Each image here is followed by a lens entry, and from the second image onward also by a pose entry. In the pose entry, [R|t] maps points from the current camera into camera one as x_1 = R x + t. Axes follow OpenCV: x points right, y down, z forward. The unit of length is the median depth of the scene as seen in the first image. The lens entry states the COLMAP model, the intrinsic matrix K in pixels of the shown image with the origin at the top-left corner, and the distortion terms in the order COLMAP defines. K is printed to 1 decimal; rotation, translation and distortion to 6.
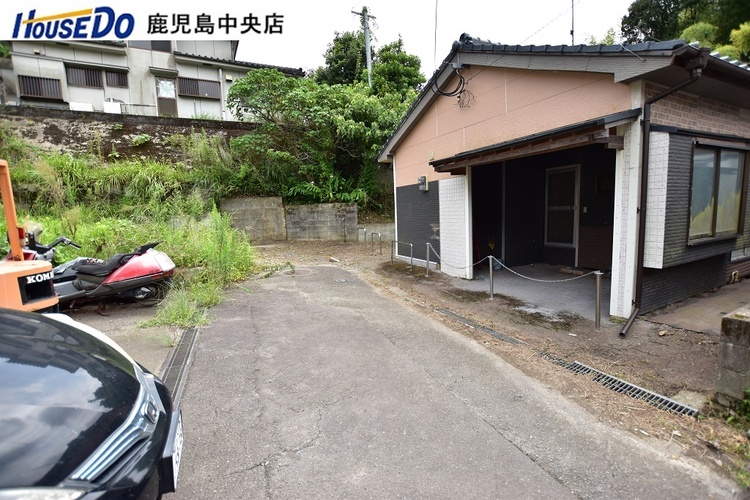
lens RADIAL K [[330.7, 0, 376.5], [0, 330.7, 250.7], [0, 0, 1]] dist [-0.032398, 0.004723]
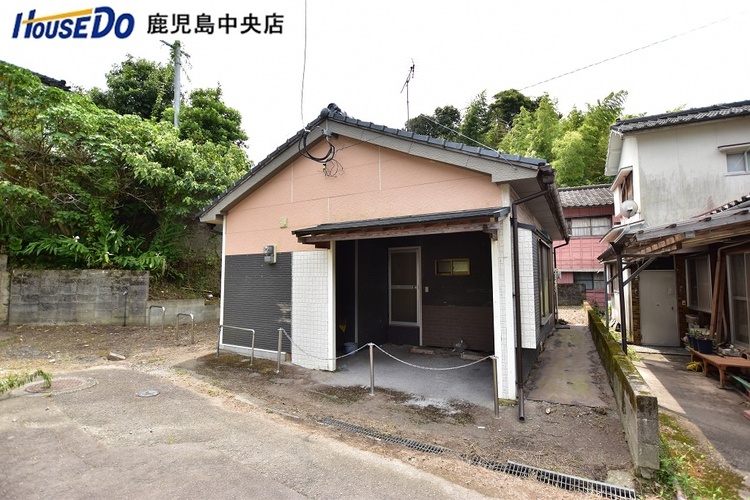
lens RADIAL K [[357.0, 0, 379.7], [0, 357.0, 249.6], [0, 0, 1]] dist [-0.025359, 0.001167]
pose [[0.825130, 0.079635, 0.559301, -0.152973], [0.039125, 0.979583, -0.197197, -0.033328], [-0.563586, 0.184596, 0.805168, 0.150287]]
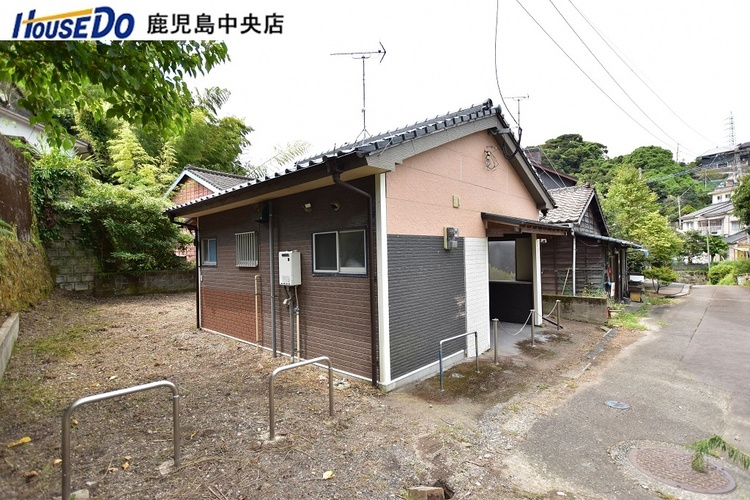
lens RADIAL K [[357.0, 0, 378.5], [0, 357.0, 251.7], [0, 0, 1]] dist [-0.025359, 0.001167]
pose [[-0.369864, 0.049516, 0.927765, -0.549084], [0.144818, 0.989446, 0.004926, -0.234949], [-0.917730, 0.136179, -0.373131, 1.644065]]
